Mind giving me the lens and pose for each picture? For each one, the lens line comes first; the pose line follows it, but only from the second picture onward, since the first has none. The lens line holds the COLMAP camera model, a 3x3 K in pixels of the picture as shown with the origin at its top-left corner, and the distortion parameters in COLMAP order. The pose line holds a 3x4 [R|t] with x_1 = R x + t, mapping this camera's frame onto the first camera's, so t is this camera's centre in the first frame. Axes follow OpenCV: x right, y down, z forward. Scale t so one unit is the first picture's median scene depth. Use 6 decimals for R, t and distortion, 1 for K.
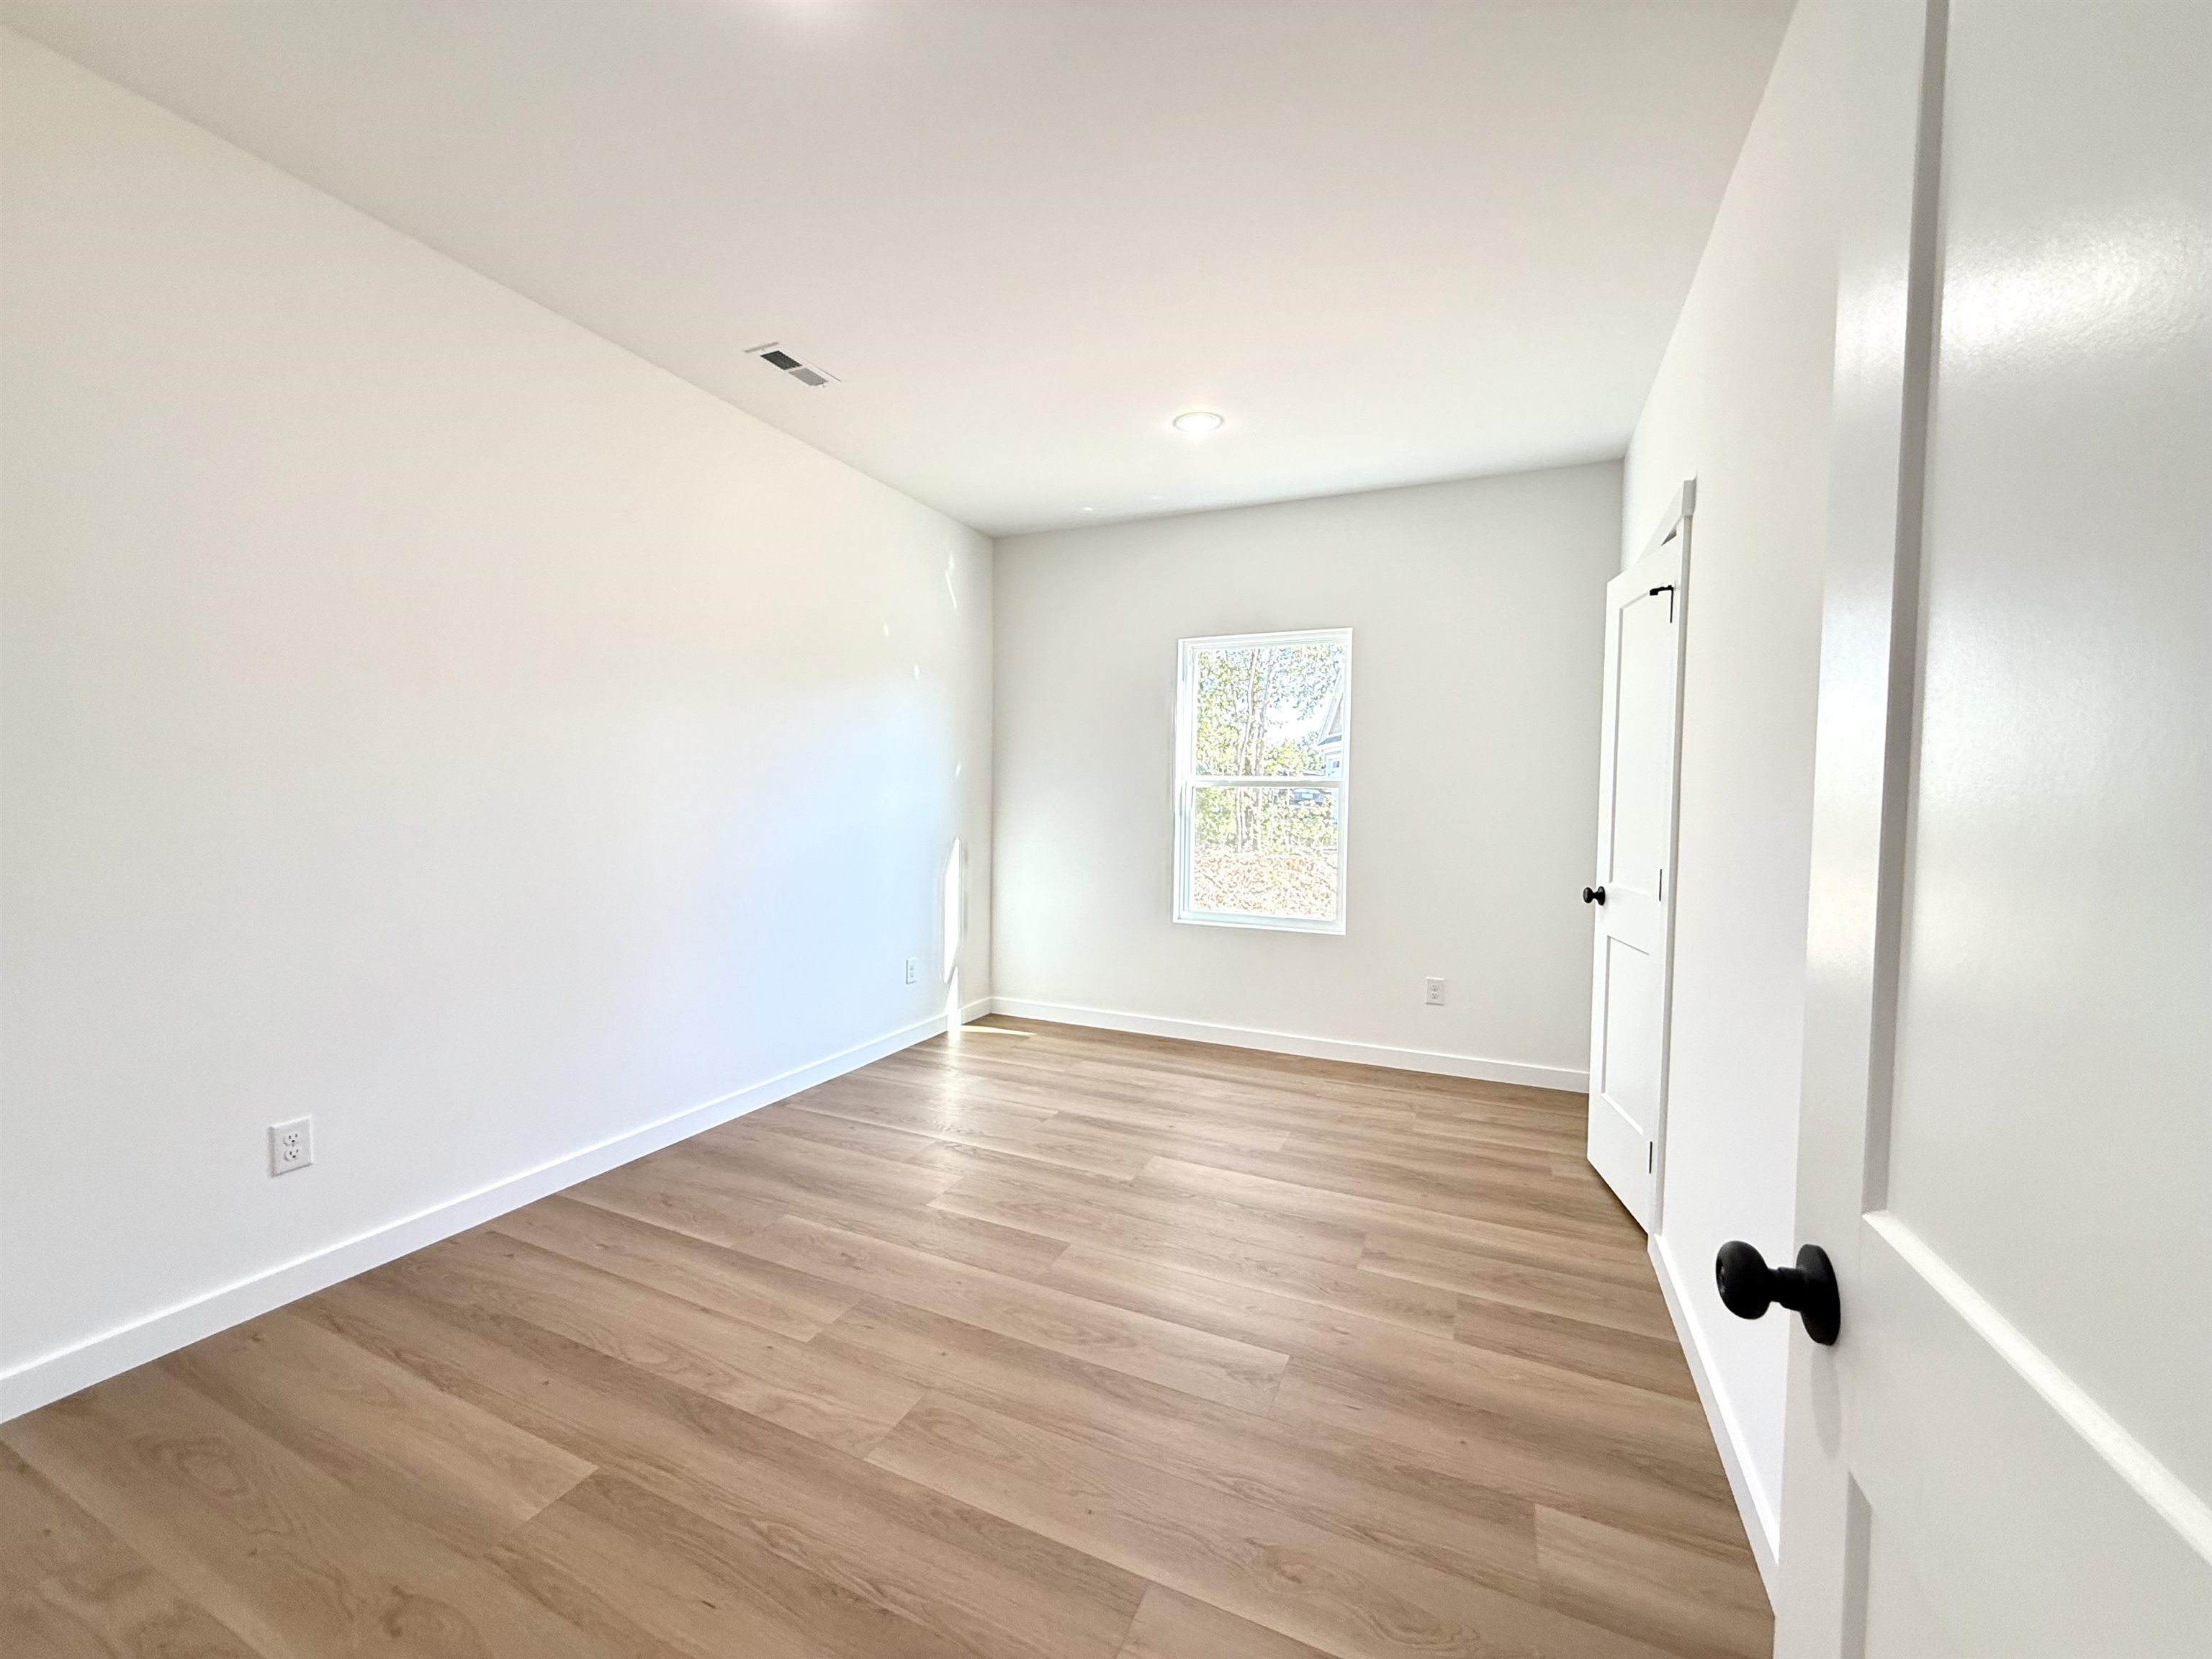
lens RADIAL K [[888.6, 0, 1096.6], [0, 888.6, 838.0], [0, 0, 1]] dist [0.005701, -0.000333]
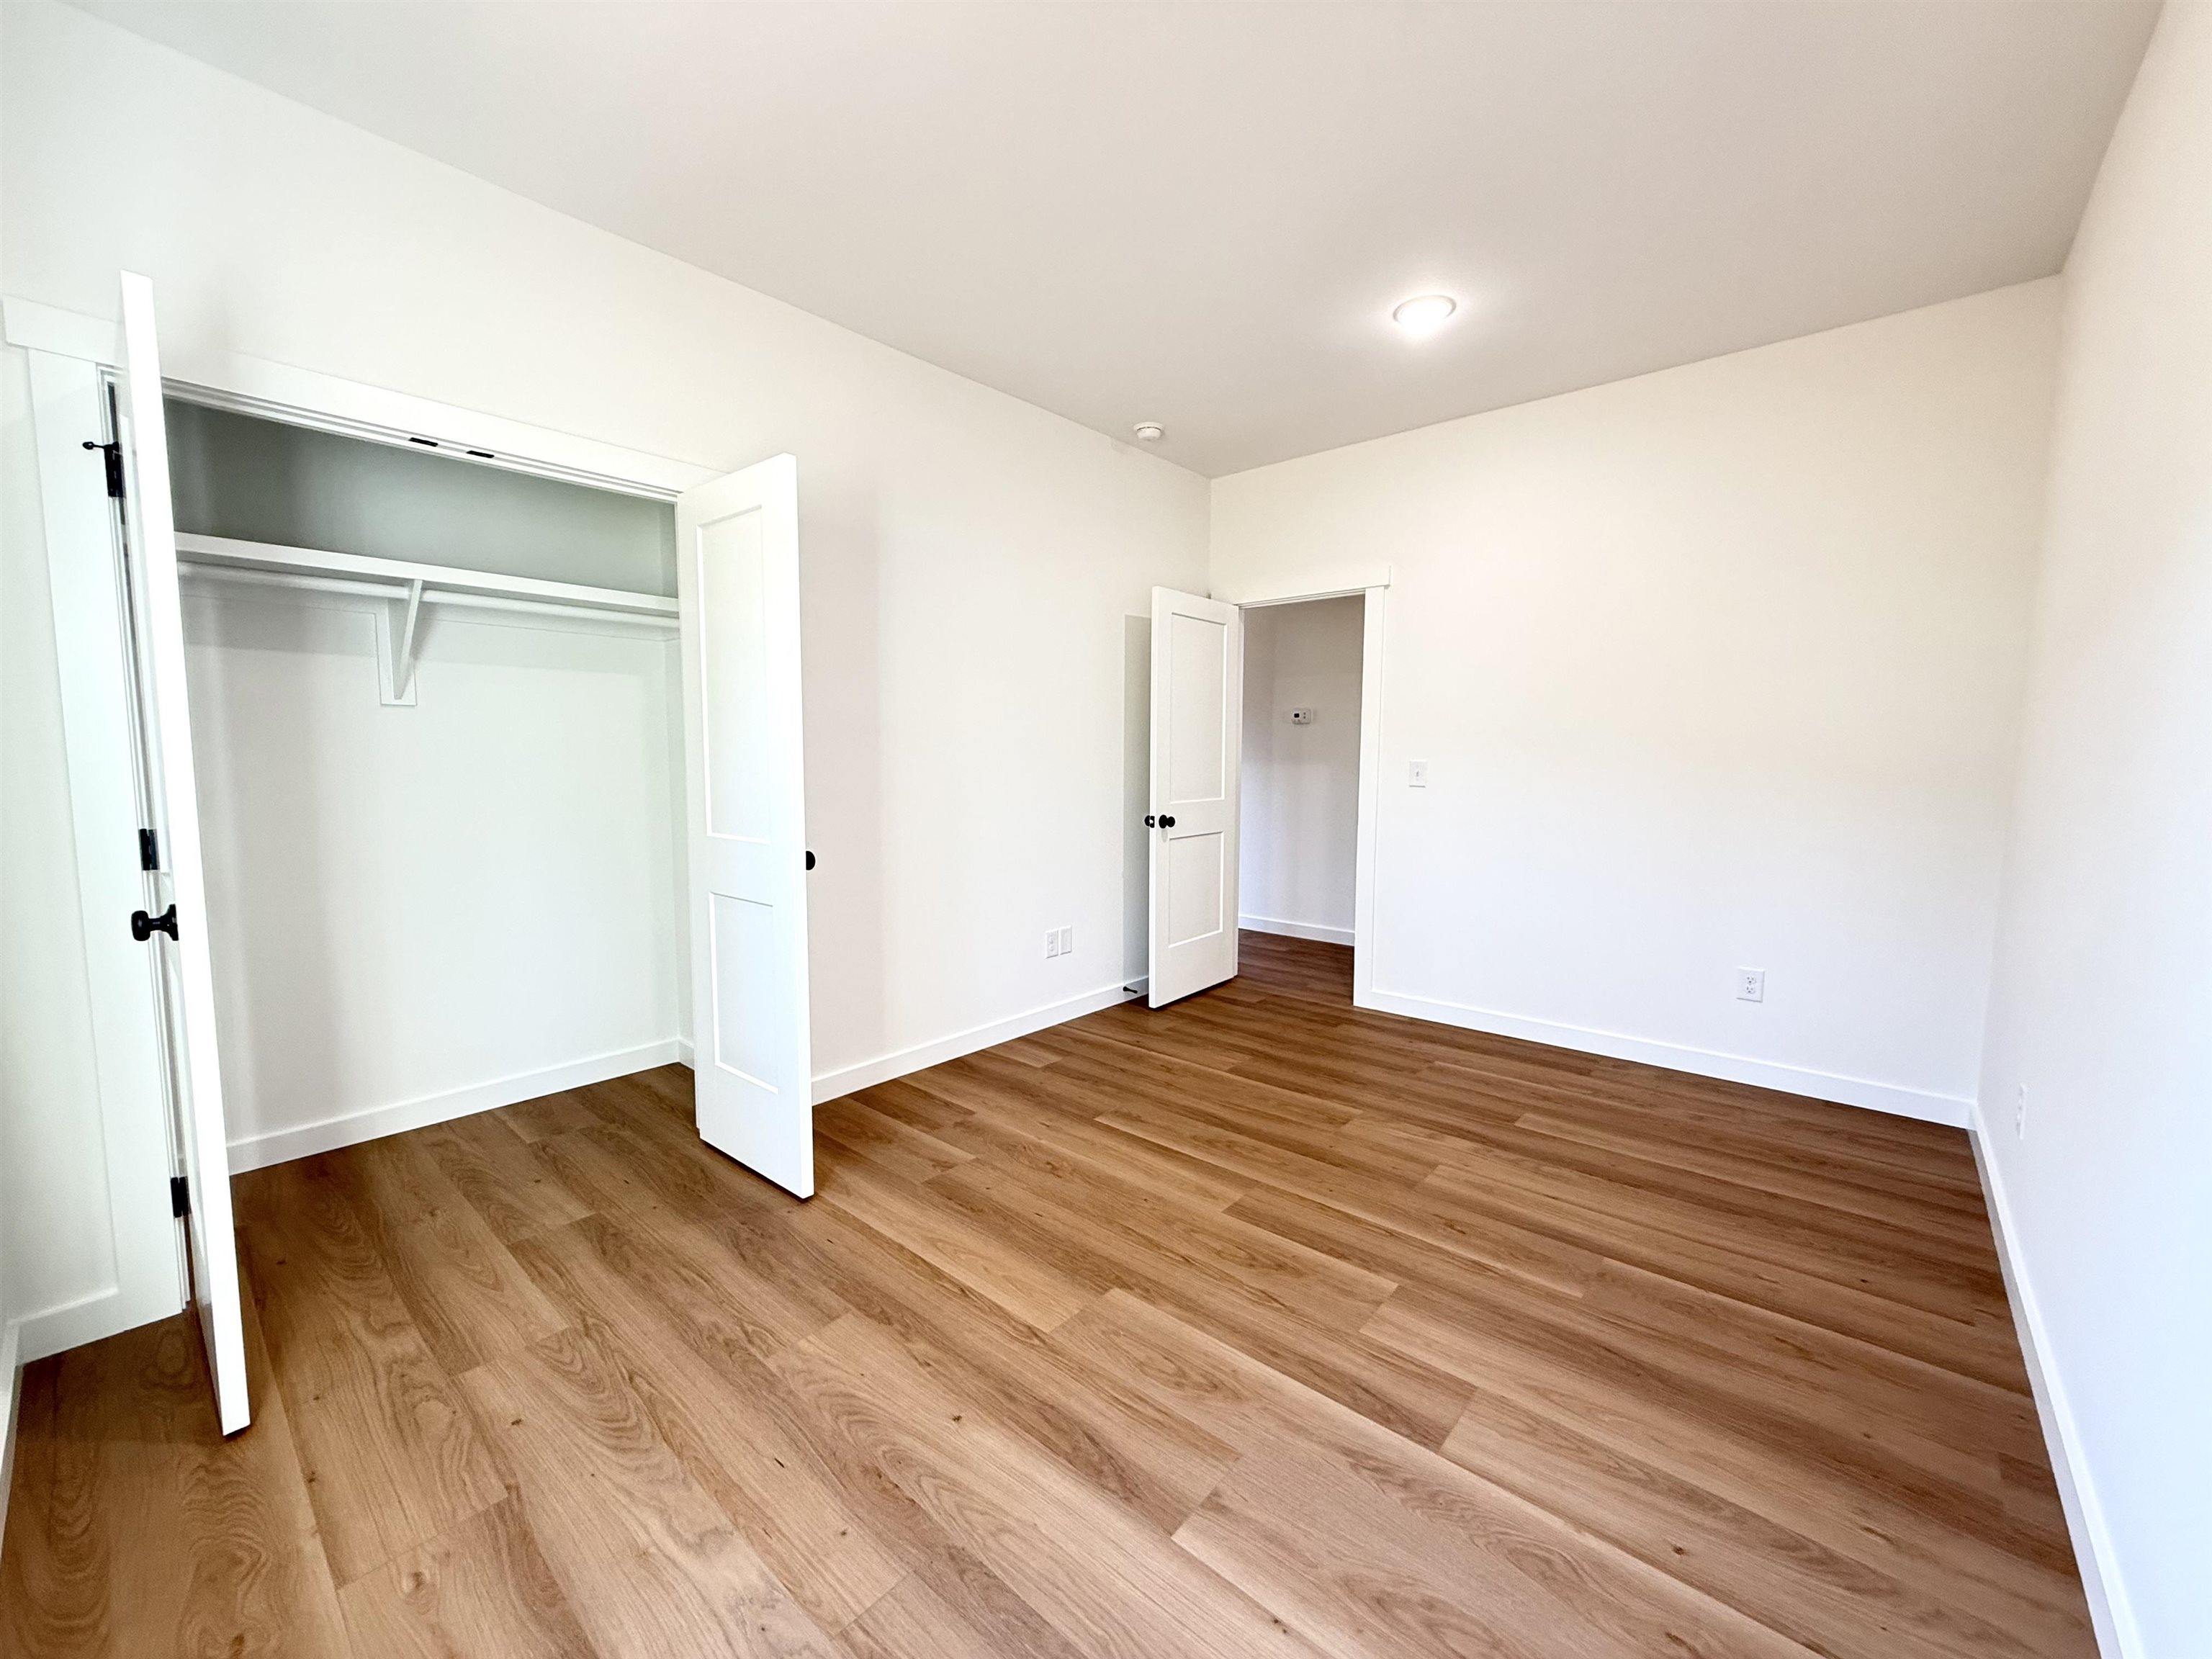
lens RADIAL K [[888.6, 0, 1104.8], [0, 888.6, 832.1], [0, 0, 1]] dist [0.005701, -0.000333]
pose [[-0.959843, -0.041057, 0.277516, -0.155685], [-0.001247, 0.989847, 0.142129, -0.087310], [-0.280534, 0.136076, -0.950149, 1.859721]]
